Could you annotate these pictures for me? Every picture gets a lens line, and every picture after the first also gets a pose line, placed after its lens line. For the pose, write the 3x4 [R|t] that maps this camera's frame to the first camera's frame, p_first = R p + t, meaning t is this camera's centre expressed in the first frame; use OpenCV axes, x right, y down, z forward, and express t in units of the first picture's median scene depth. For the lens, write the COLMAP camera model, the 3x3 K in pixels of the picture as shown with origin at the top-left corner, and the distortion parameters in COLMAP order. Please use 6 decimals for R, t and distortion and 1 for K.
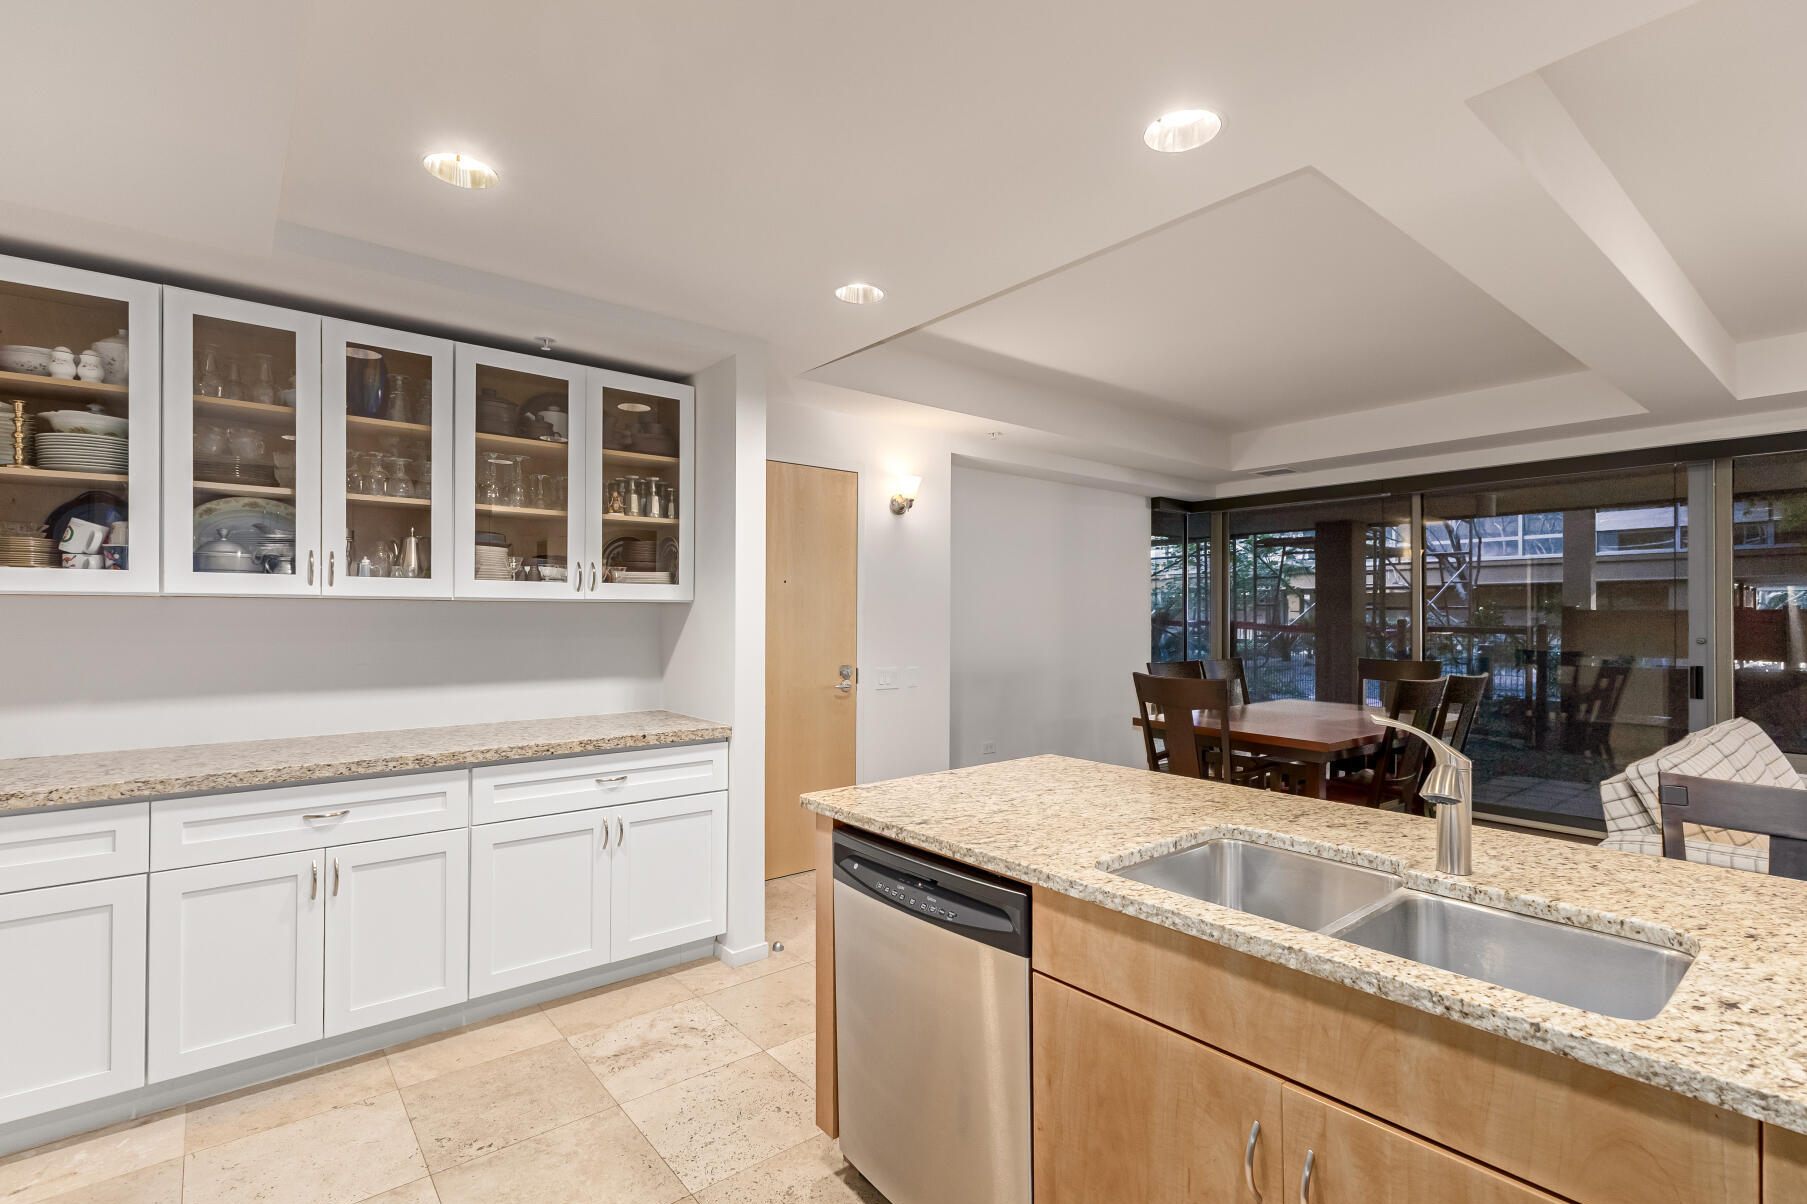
lens RADIAL K [[834.0, 0, 898.7], [0, 834.0, 605.7], [0, 0, 1]] dist [0.015601, -0.004836]
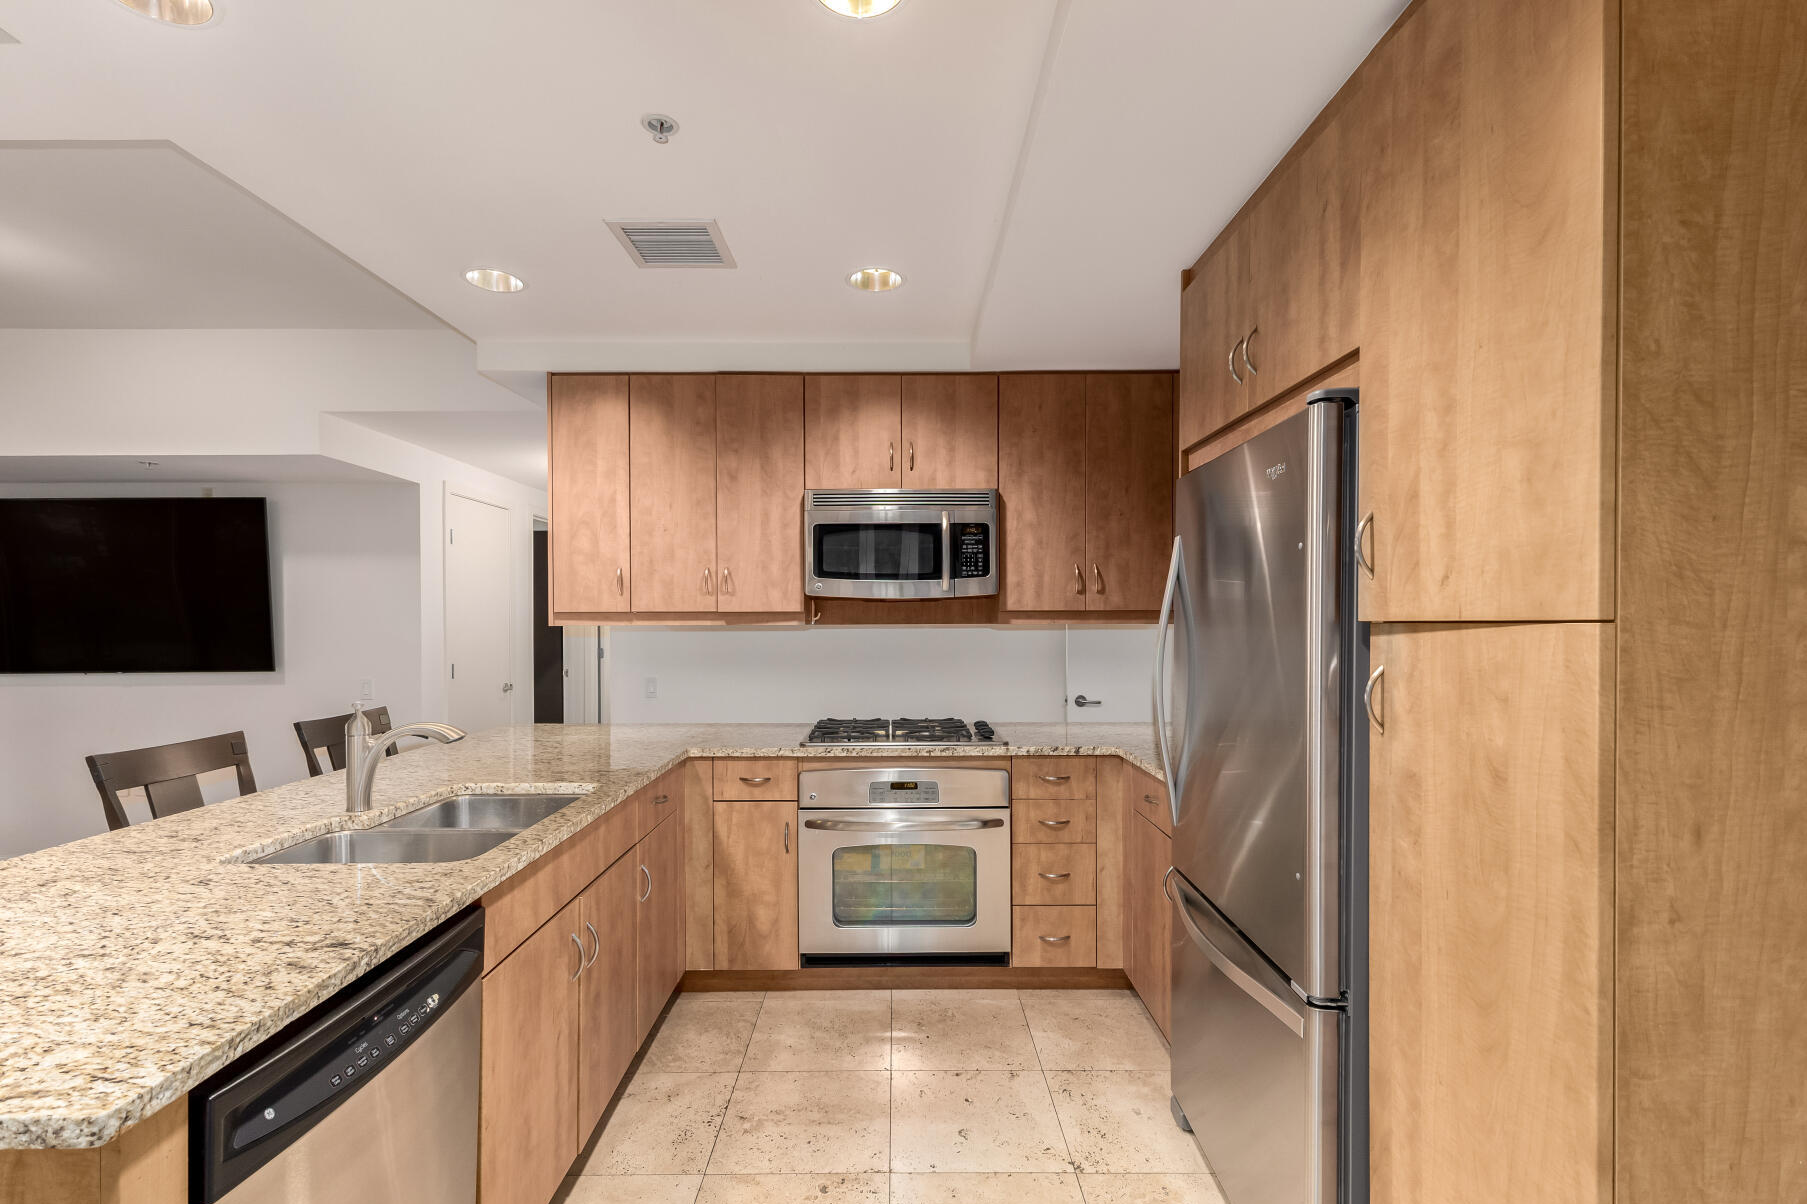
lens RADIAL K [[834.0, 0, 886.4], [0, 834.0, 634.4], [0, 0, 1]] dist [0.015601, -0.004836]
pose [[-0.760371, -0.009491, 0.649420, -0.710649], [-0.001856, 0.999921, 0.012440, 0.011072], [-0.649486, 0.008254, -0.760328, 1.210155]]
